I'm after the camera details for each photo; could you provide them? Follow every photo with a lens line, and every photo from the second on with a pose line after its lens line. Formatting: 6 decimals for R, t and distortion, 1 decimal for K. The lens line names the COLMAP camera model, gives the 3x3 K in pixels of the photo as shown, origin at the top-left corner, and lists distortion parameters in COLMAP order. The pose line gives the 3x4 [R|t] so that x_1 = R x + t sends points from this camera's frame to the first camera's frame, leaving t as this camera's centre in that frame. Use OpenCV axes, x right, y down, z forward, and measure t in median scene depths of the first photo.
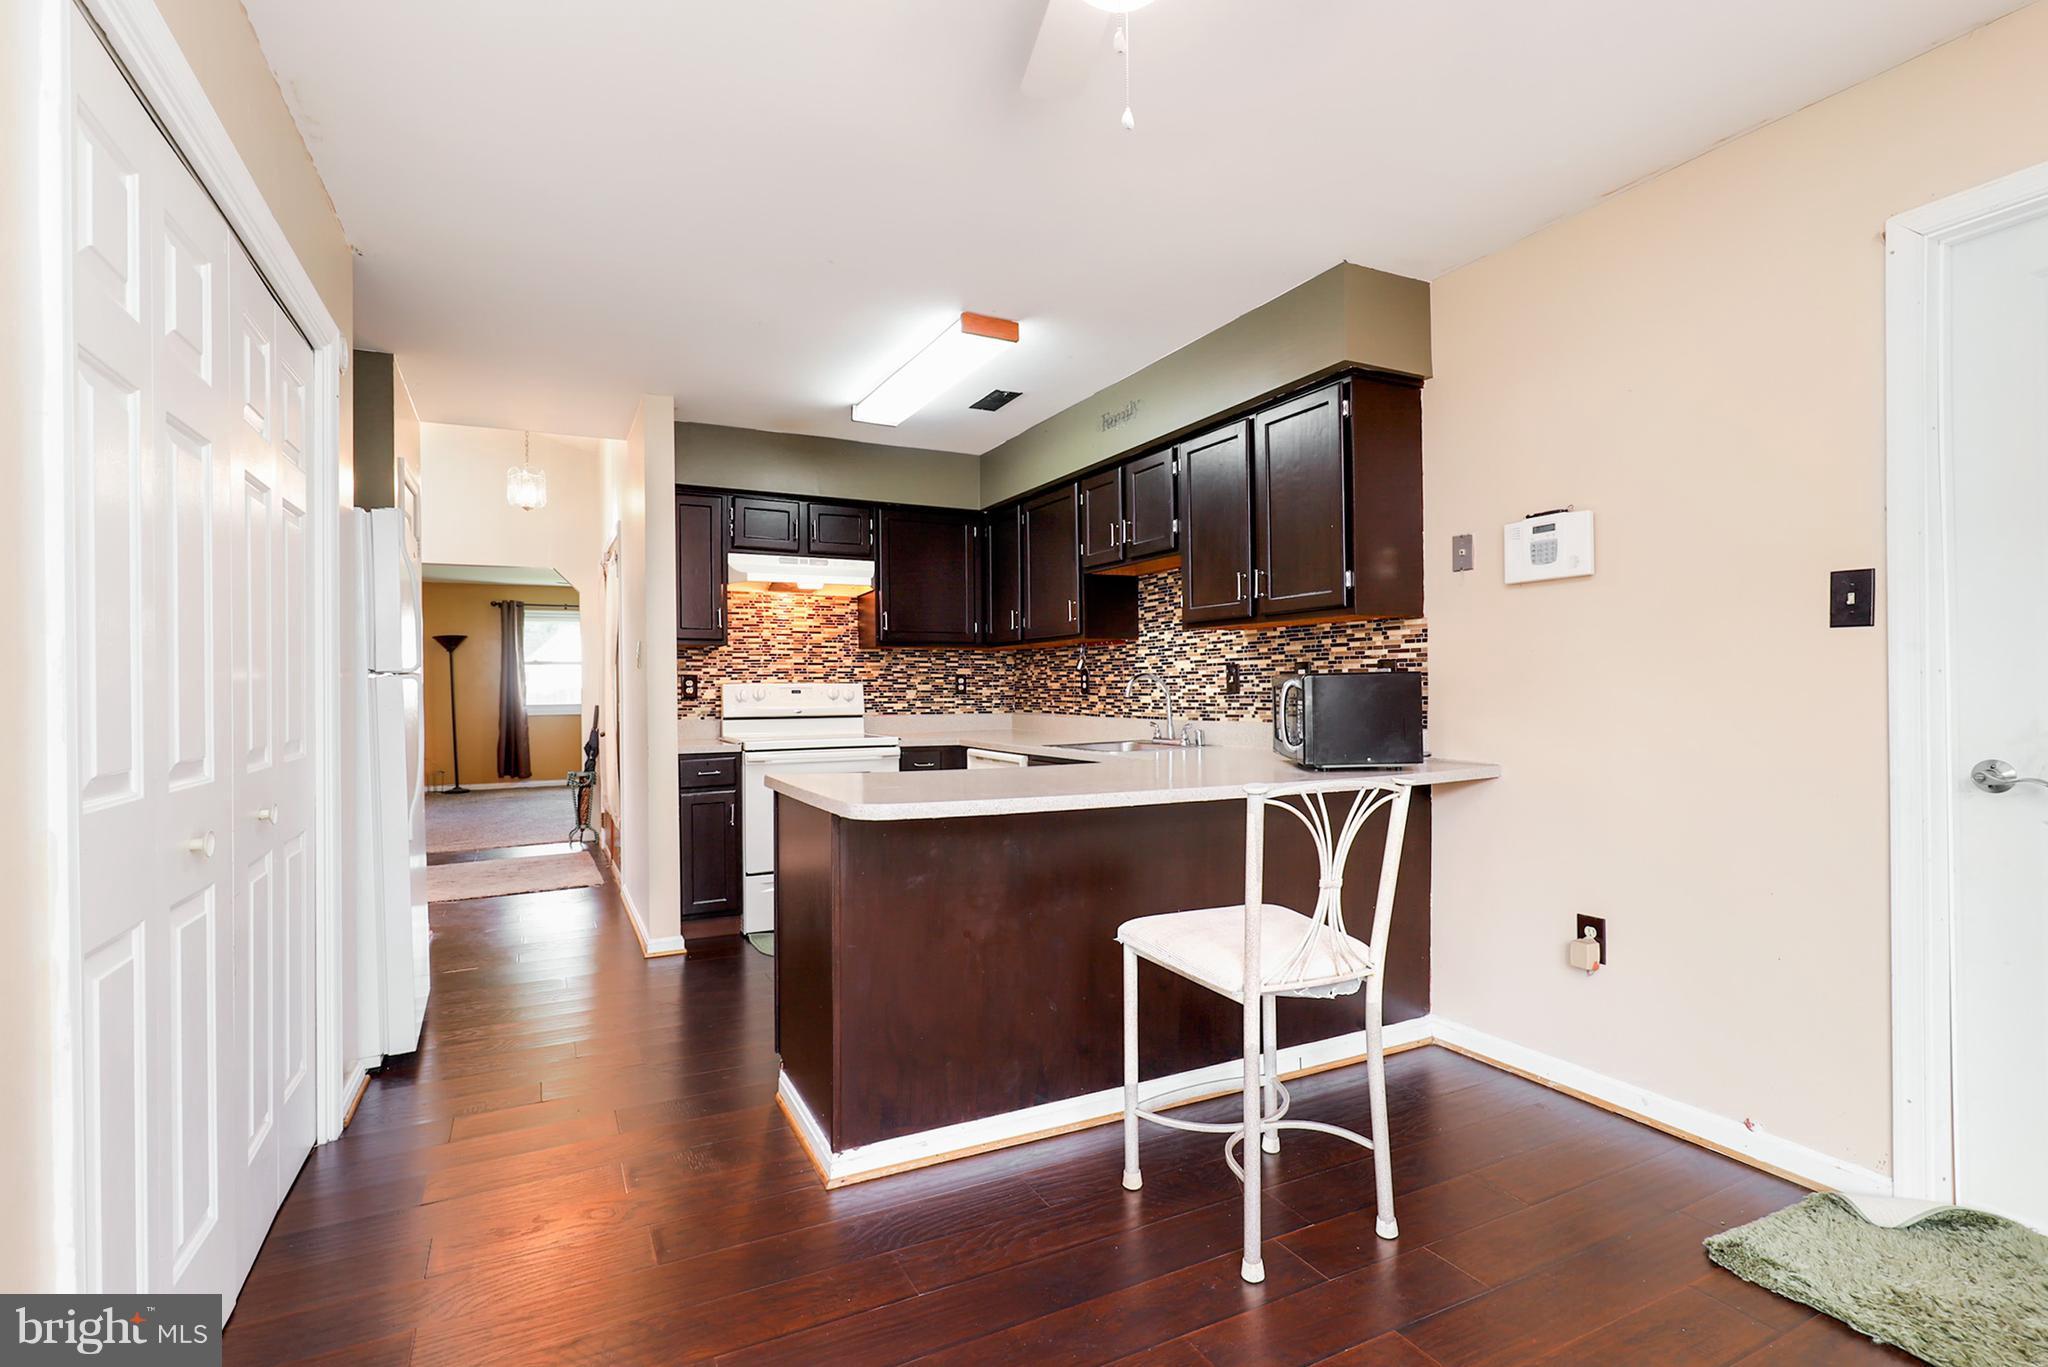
lens RADIAL K [[967.7, 0, 1025.9], [0, 967.7, 688.0], [0, 0, 1]] dist [-0.001543, -0.000060]
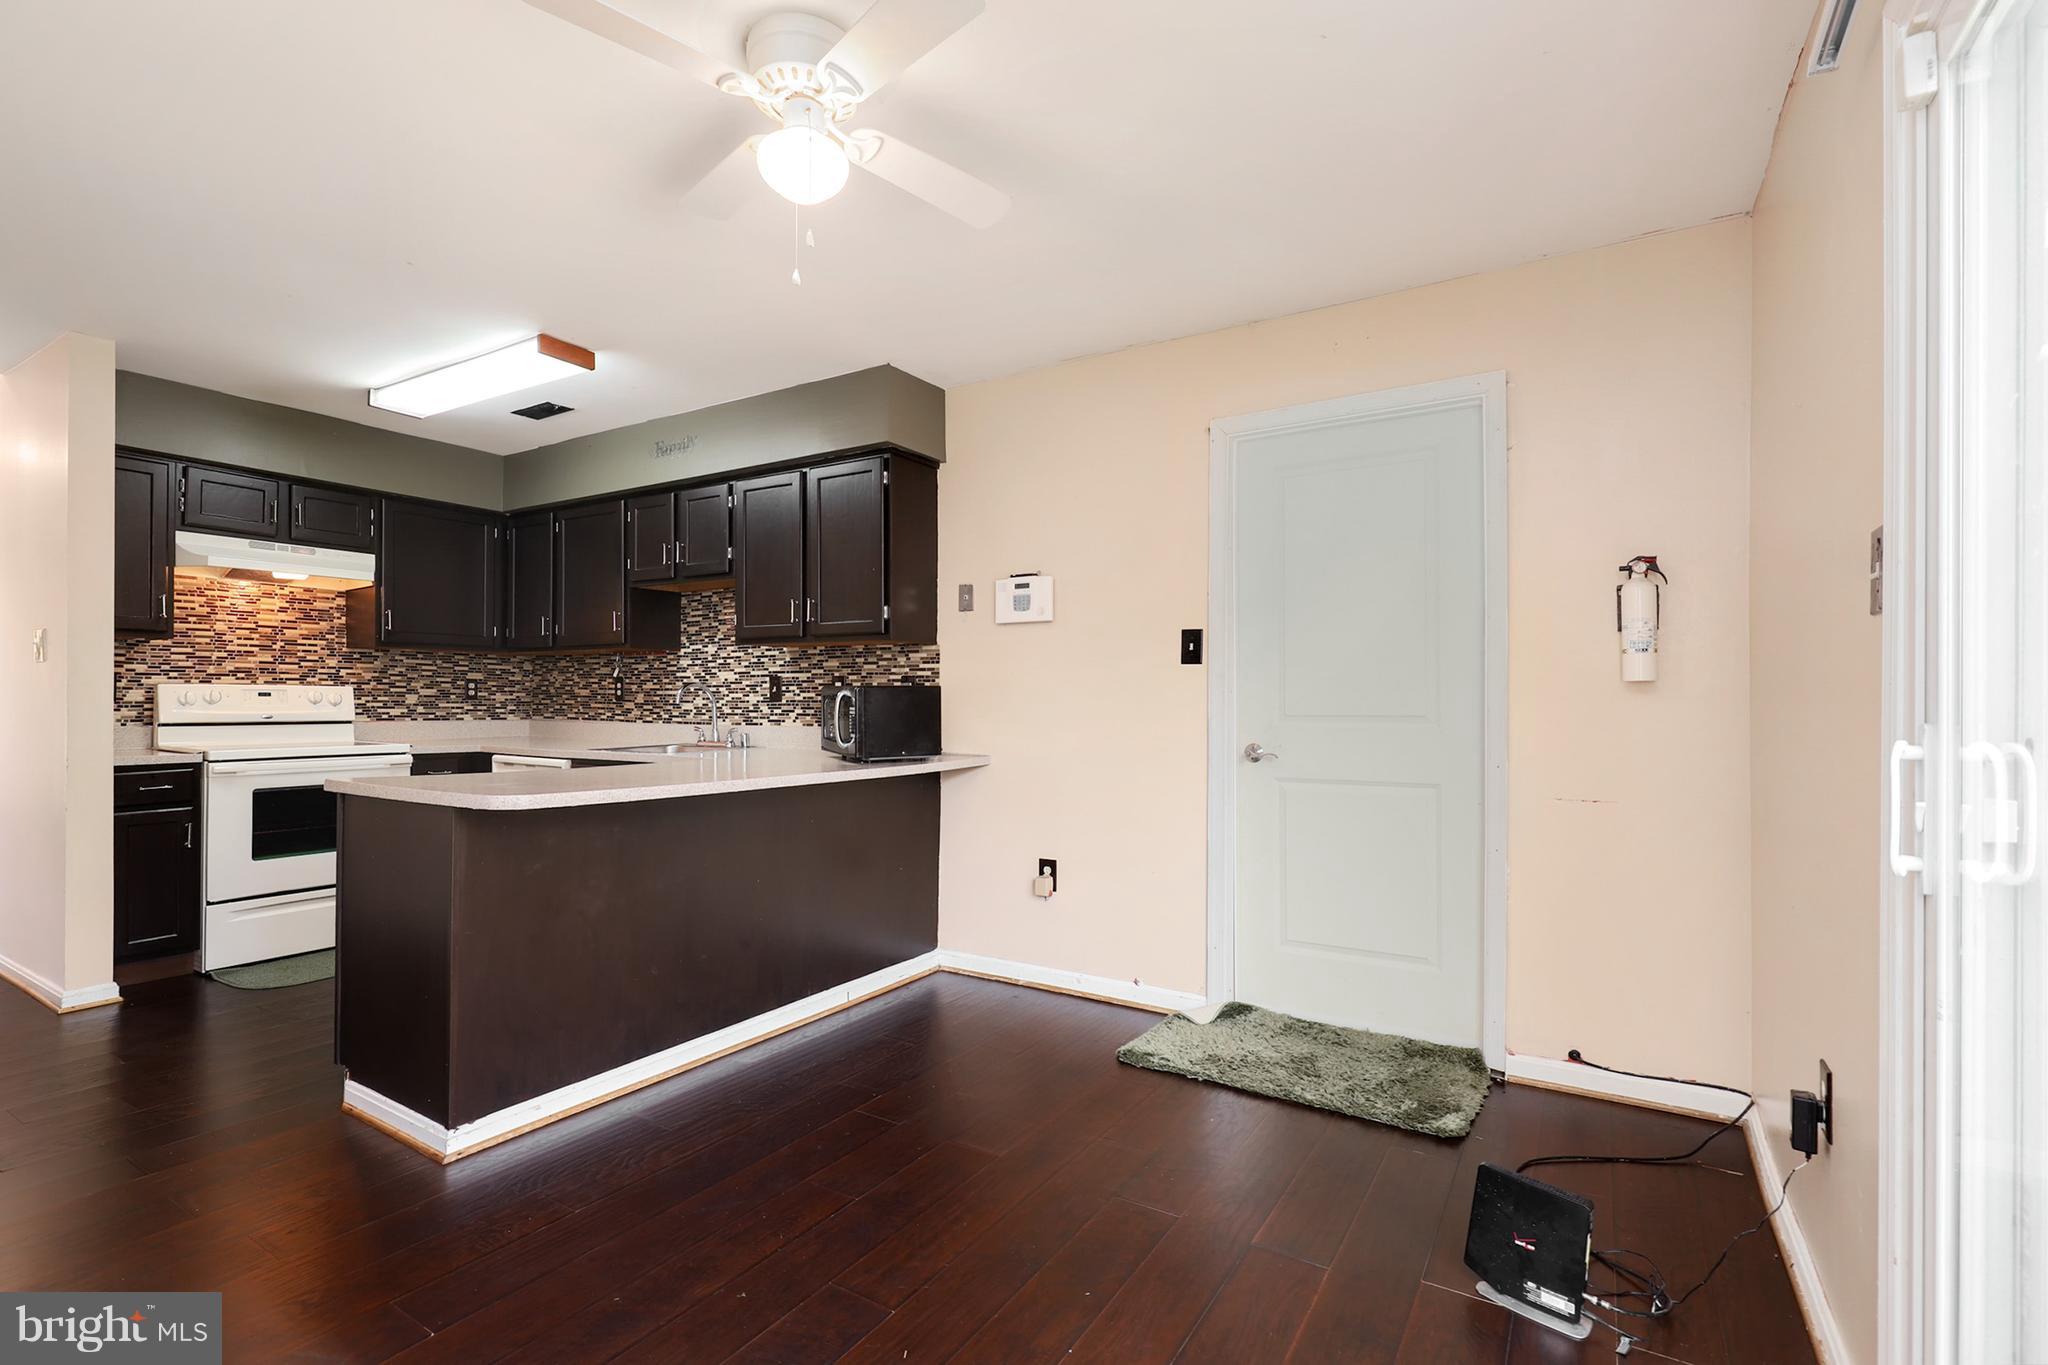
lens RADIAL K [[934.4, 0, 1027.0], [0, 934.4, 696.2], [0, 0, 1]] dist [-0.002496, 0.000304]
pose [[0.855143, 0.014472, 0.518190, -0.088433], [-0.013033, 0.999894, -0.006417, 0.002104], [-0.518228, -0.001266, 0.855242, -0.091003]]
